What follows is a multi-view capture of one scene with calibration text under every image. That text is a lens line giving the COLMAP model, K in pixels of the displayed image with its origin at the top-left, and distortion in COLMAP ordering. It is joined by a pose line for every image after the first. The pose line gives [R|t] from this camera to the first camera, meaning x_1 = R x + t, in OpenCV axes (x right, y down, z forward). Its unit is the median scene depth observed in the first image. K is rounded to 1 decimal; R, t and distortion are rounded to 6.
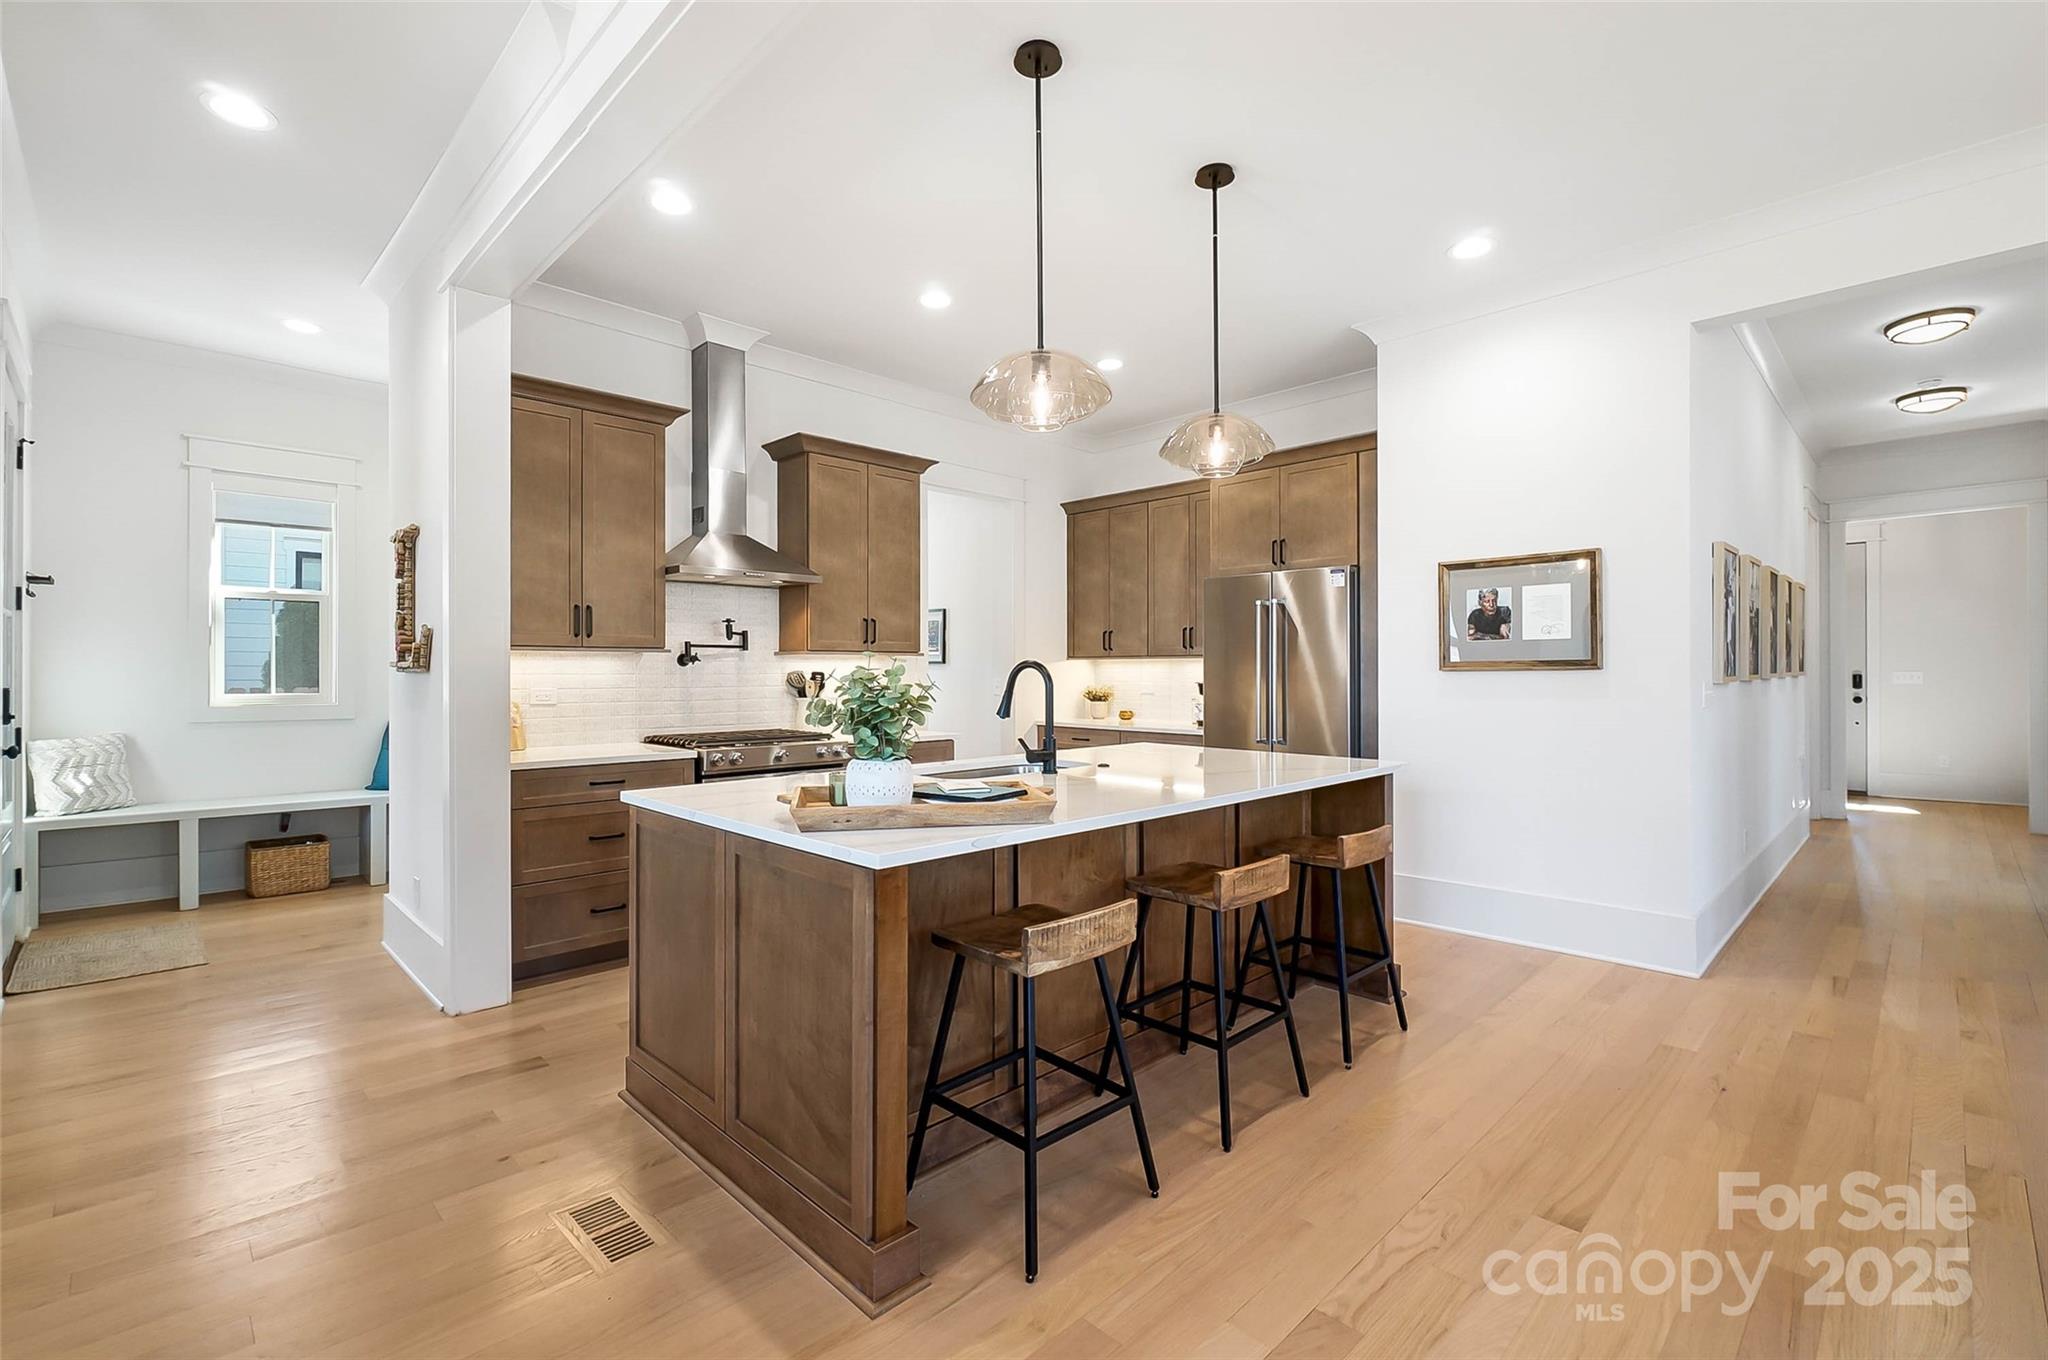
lens RADIAL K [[908.8, 0, 1022.2], [0, 908.8, 675.0], [0, 0, 1]] dist [-0.001541, -0.000592]
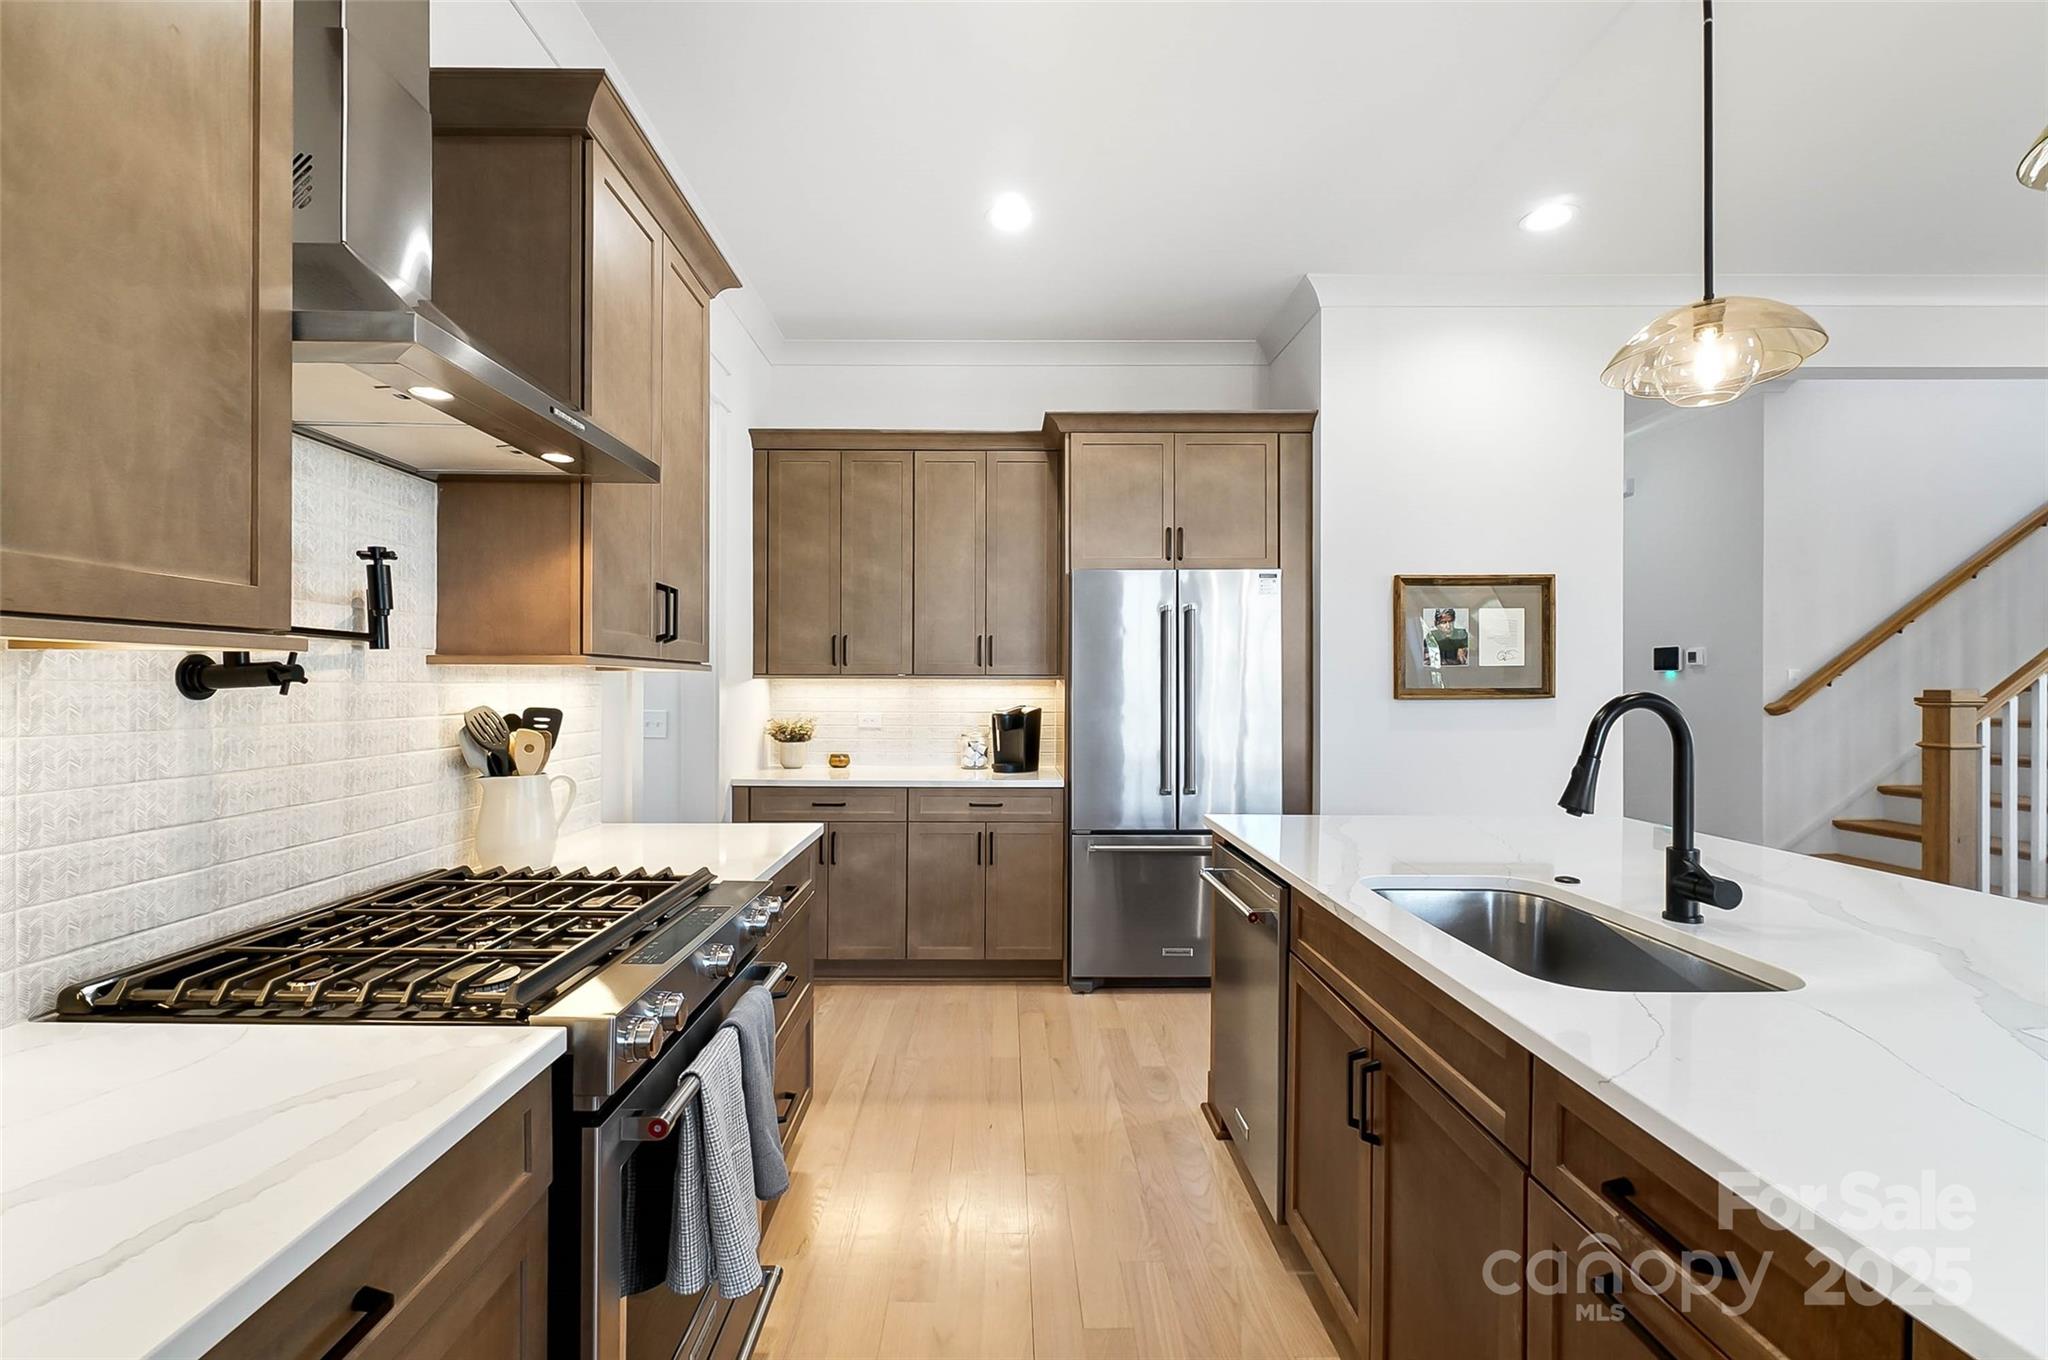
lens RADIAL K [[898.1, 0, 1009.1], [0, 898.1, 687.4], [0, 0, 1]] dist [-0.001282, -0.000241]
pose [[0.694002, 0.001903, 0.719971, -0.366715], [-0.000738, 0.999998, -0.001932, -0.011725], [-0.719973, 0.000809, 0.694002, 0.577075]]
